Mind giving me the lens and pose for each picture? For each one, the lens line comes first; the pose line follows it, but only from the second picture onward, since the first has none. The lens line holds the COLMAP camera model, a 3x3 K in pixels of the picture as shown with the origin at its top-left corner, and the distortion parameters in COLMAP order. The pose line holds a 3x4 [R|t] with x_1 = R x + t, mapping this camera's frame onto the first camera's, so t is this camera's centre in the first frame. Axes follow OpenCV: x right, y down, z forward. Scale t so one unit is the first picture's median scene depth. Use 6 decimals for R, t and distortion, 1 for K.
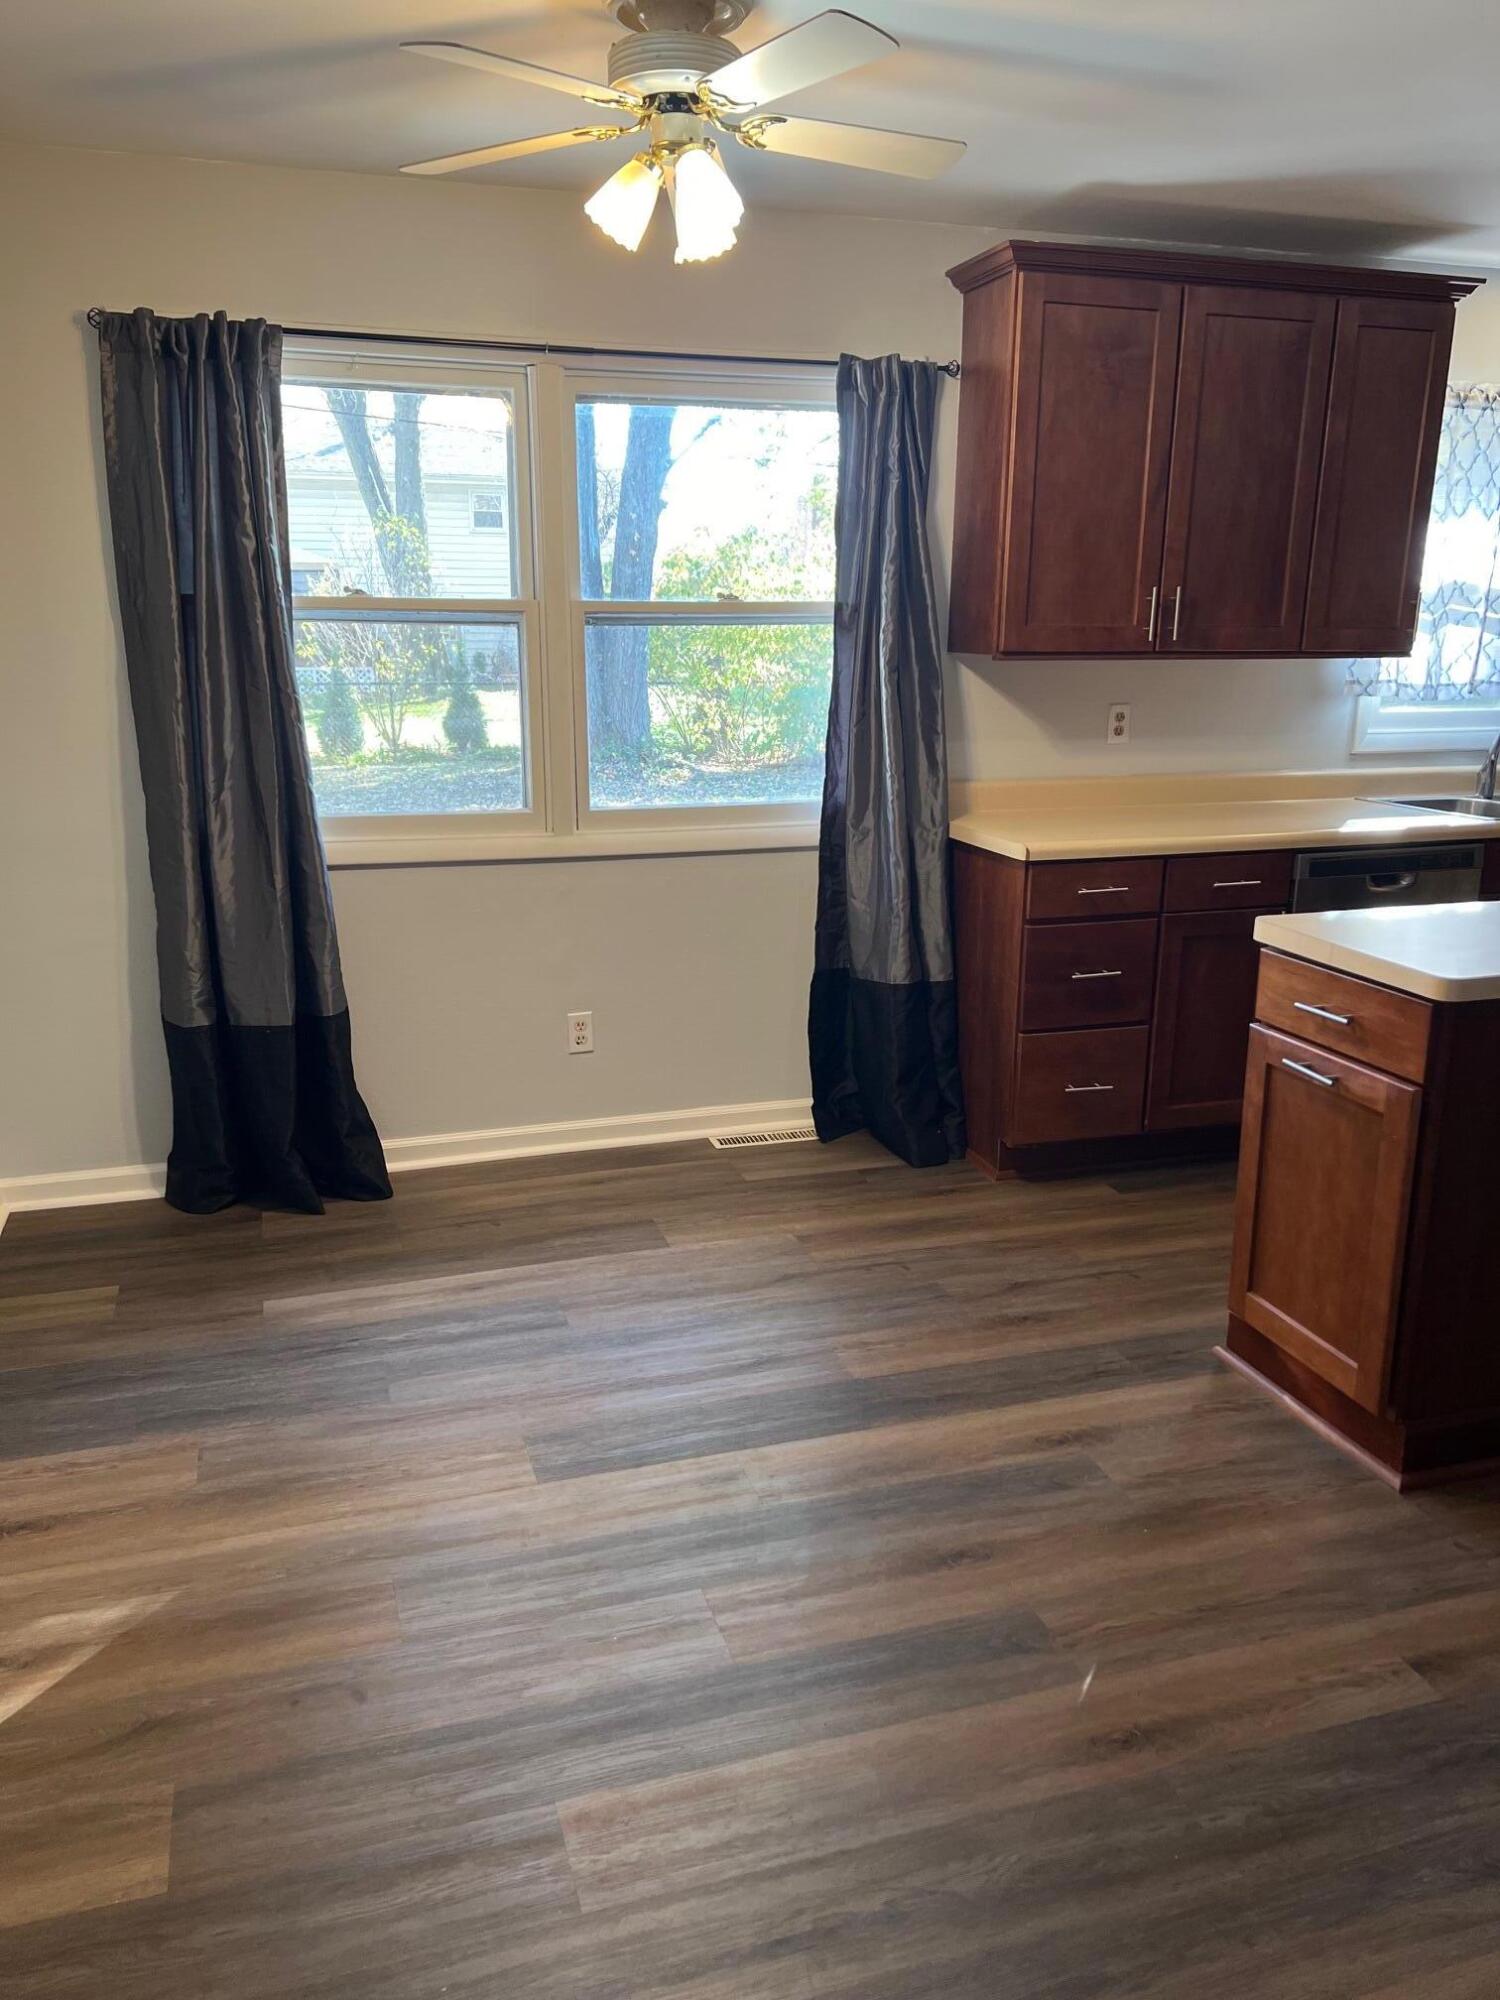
lens RADIAL K [[1502.1, 0, 746.1], [0, 1502.1, 1001.7], [0, 0, 1]] dist [0.068824, -0.063921]
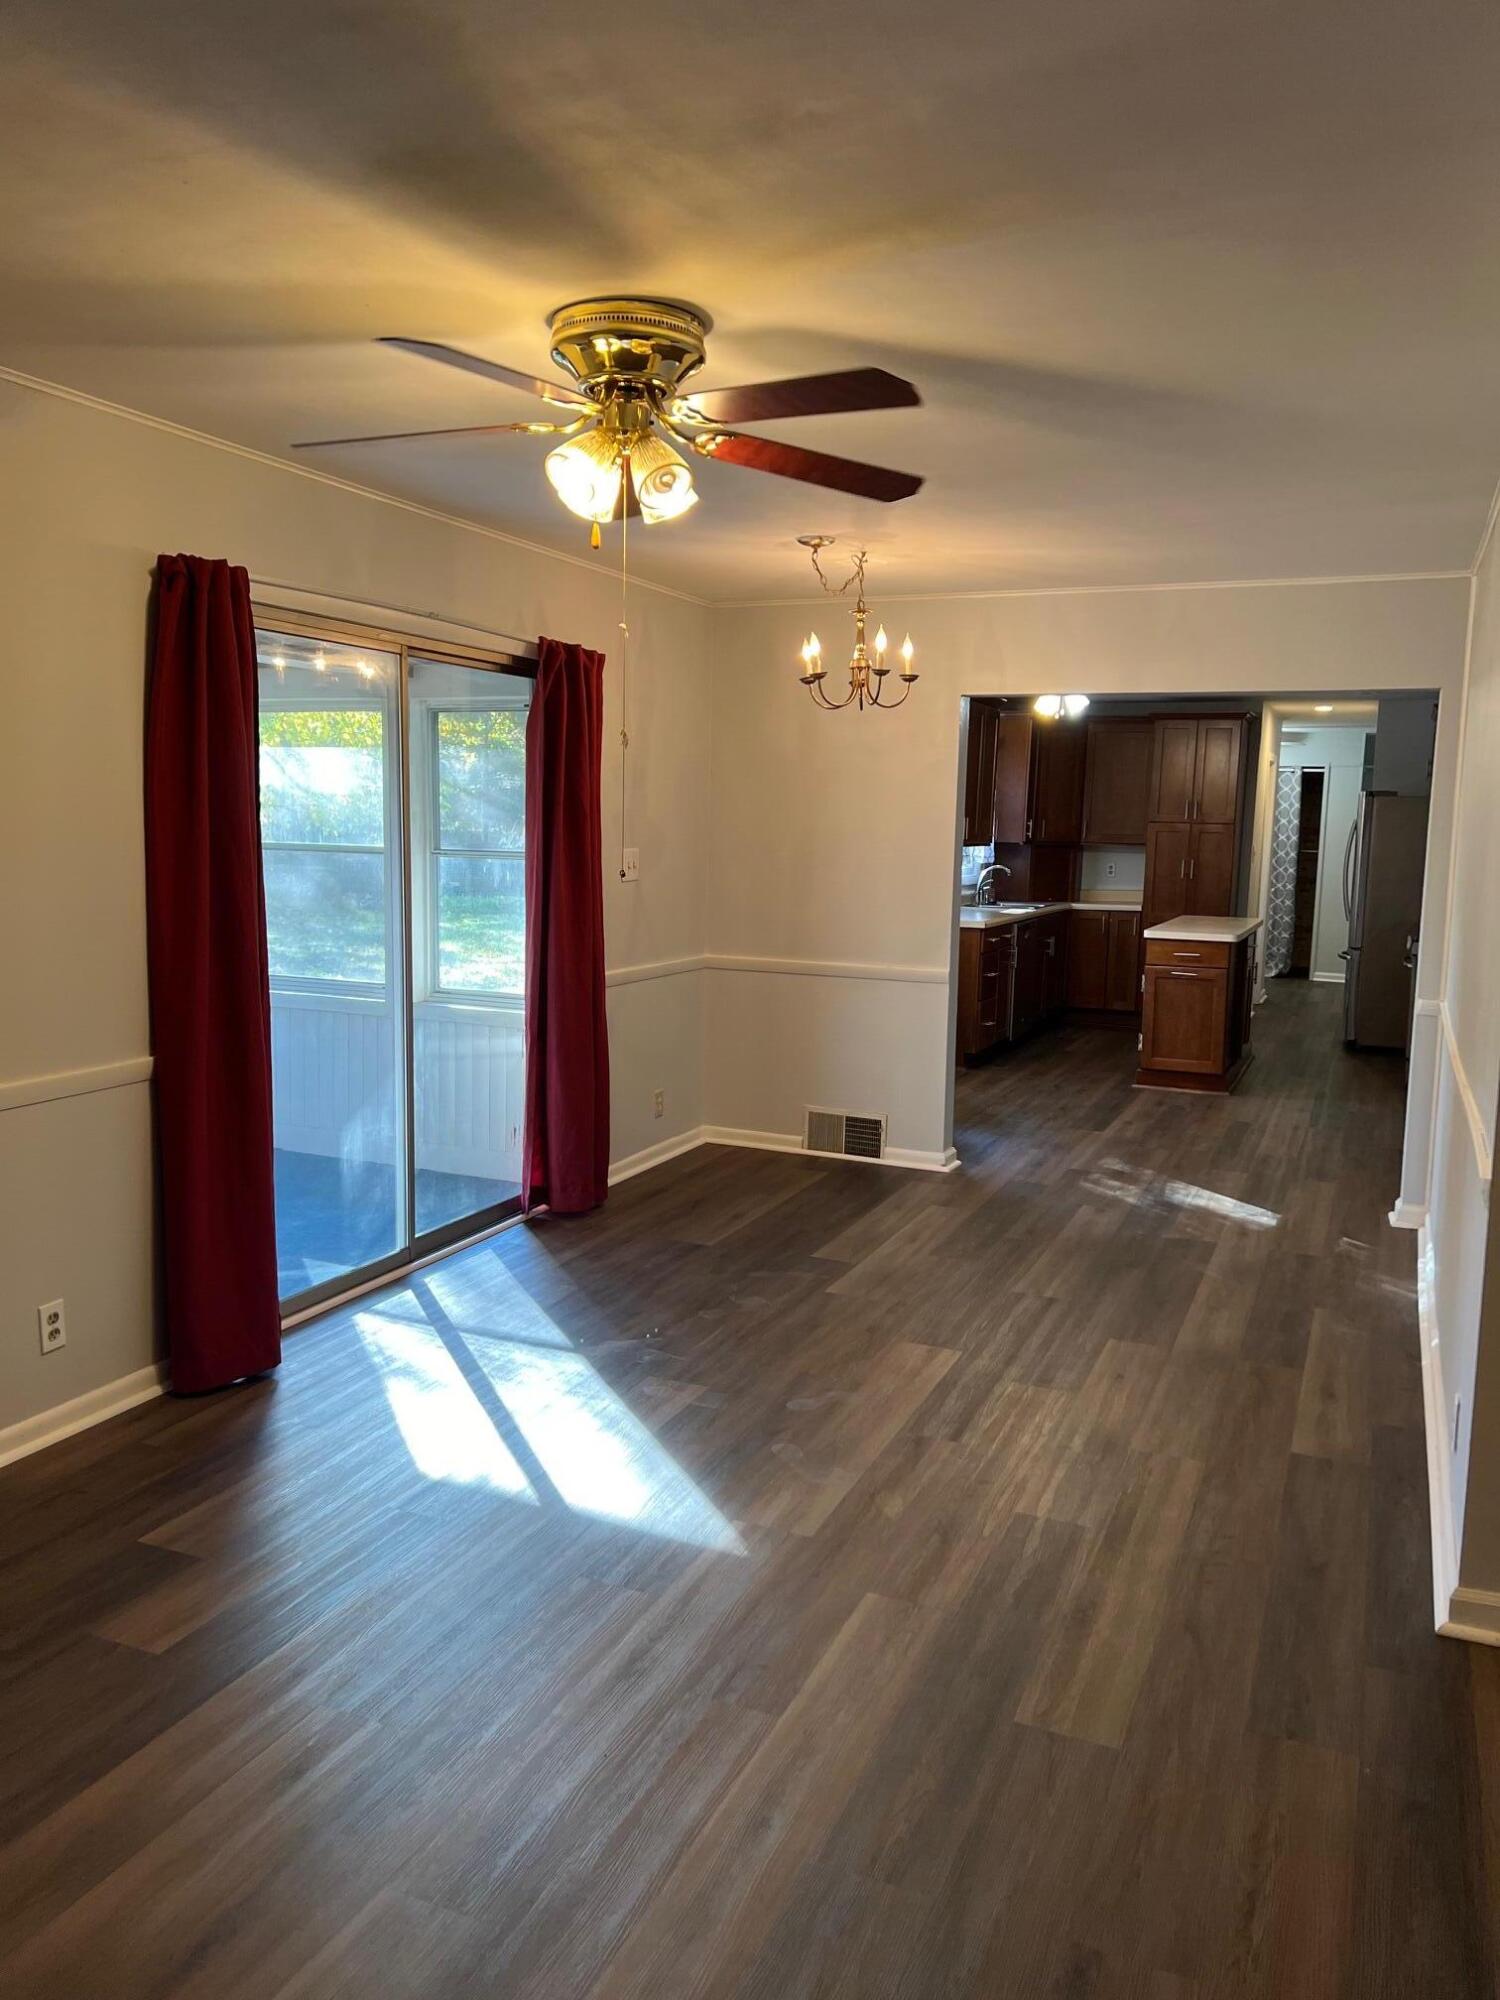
lens RADIAL K [[1502.1, 0, 742.5], [0, 1502.1, 1000.7], [0, 0, 1]] dist [0.068824, -0.063921]
pose [[0.658452, -0.081872, 0.748157, -1.931549], [0.170998, 0.984342, -0.042777, 0.058916], [-0.732940, 0.156100, 0.662142, -0.297504]]
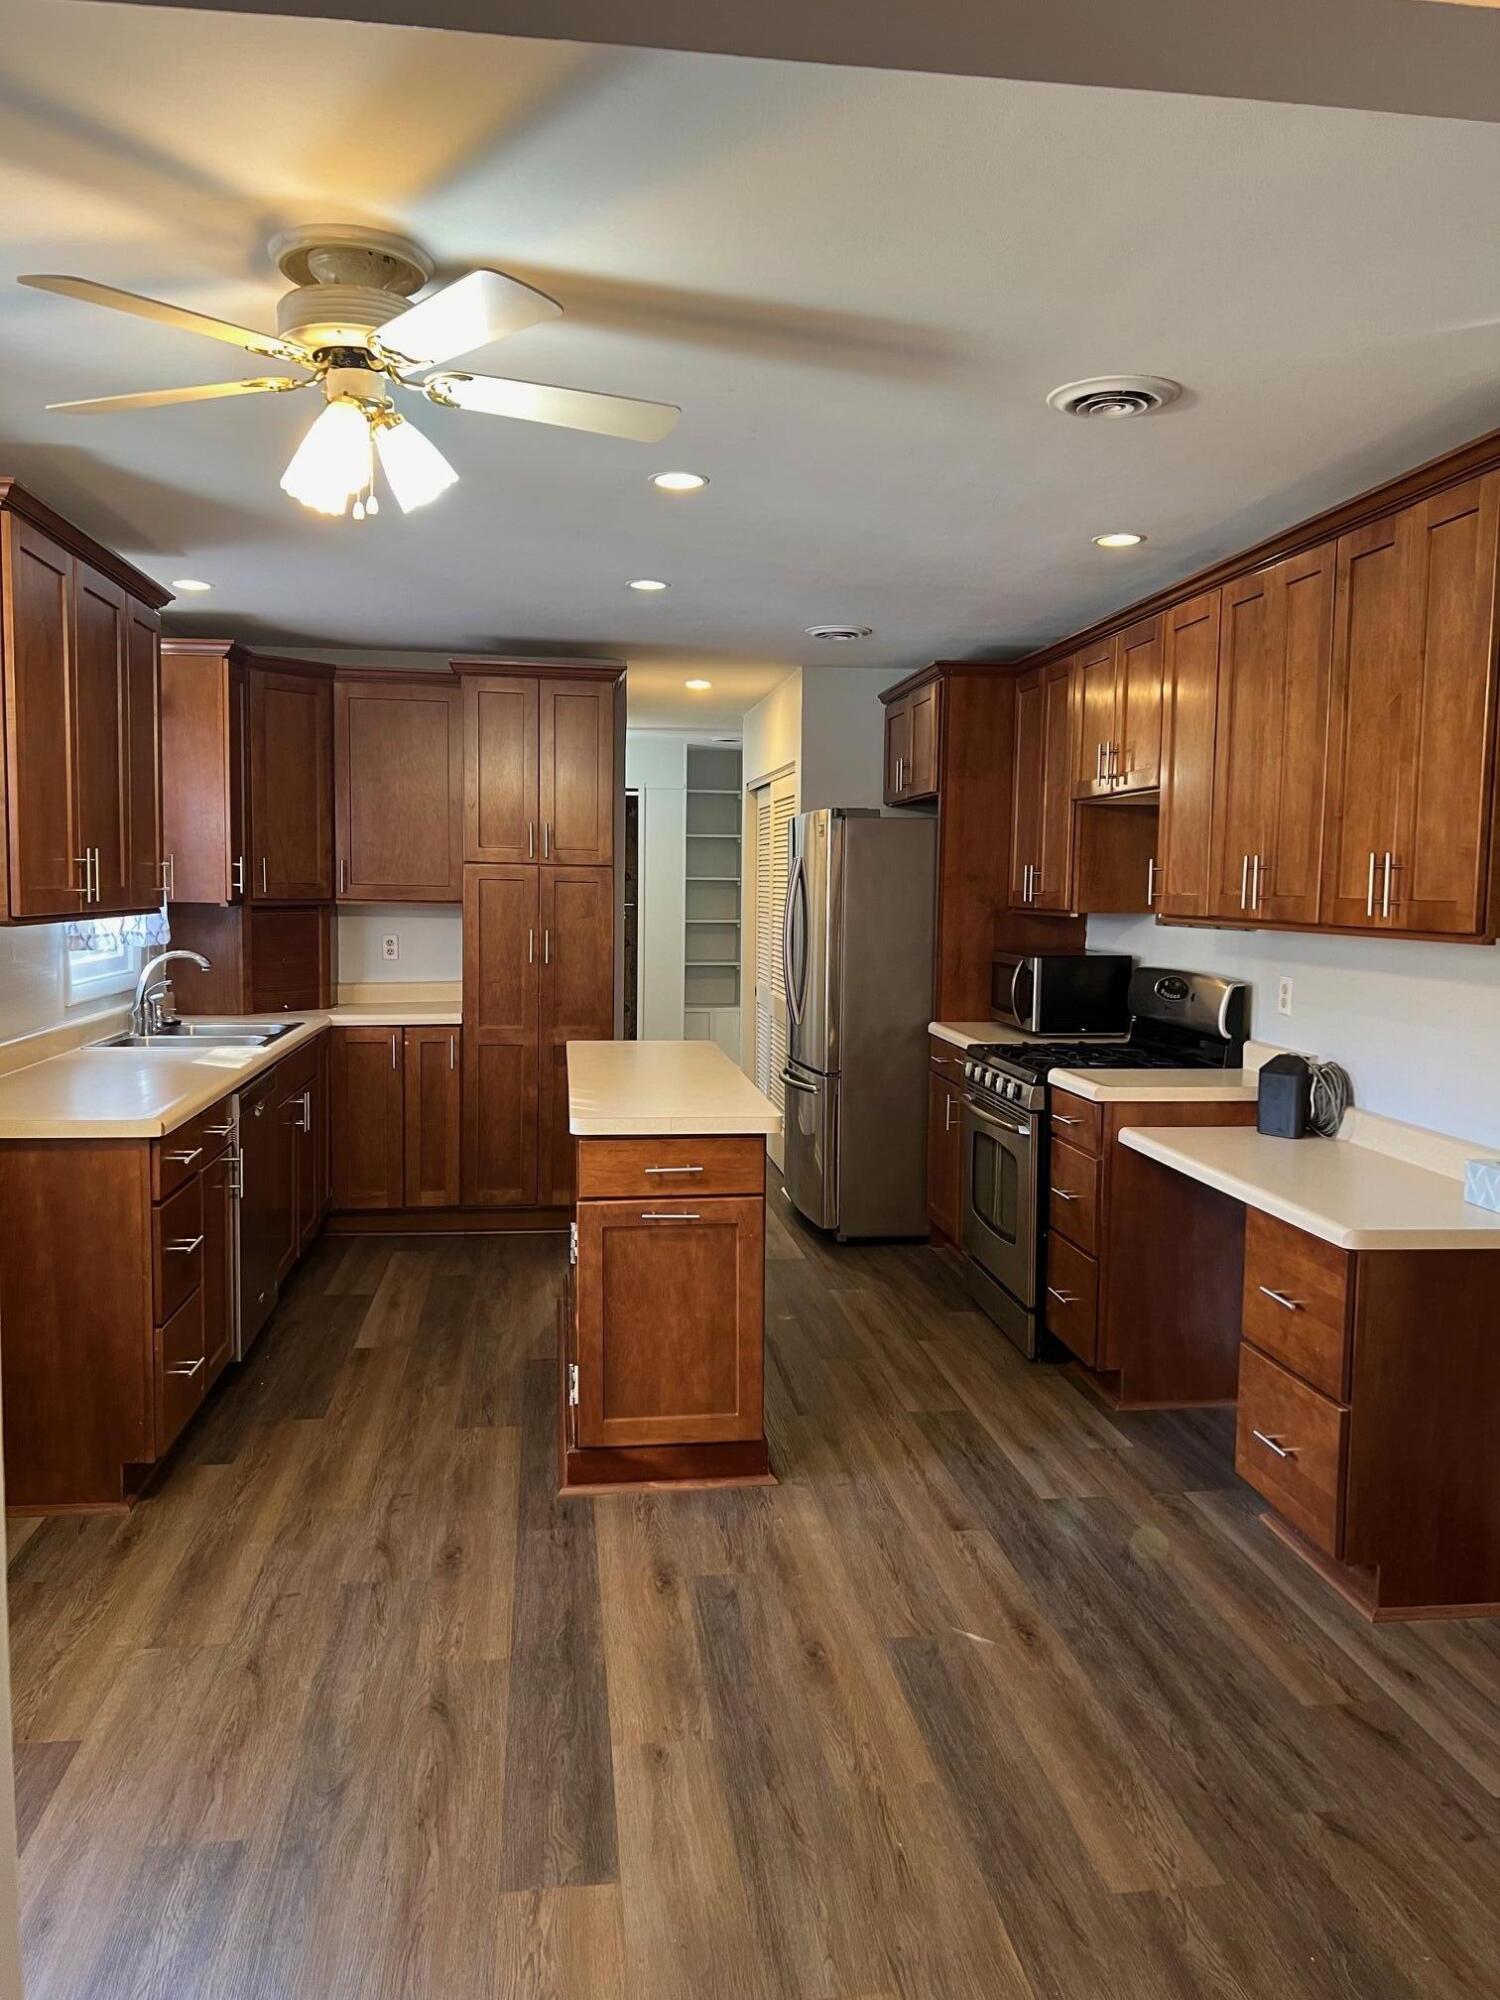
lens RADIAL K [[1502.1, 0, 761.6], [0, 1502.1, 998.3], [0, 0, 1]] dist [0.068824, -0.063921]
pose [[0.174970, -0.082800, 0.981086, -0.667820], [0.236614, 0.970791, 0.039733, -0.129057], [-0.955719, 0.225187, 0.189451, 0.470171]]
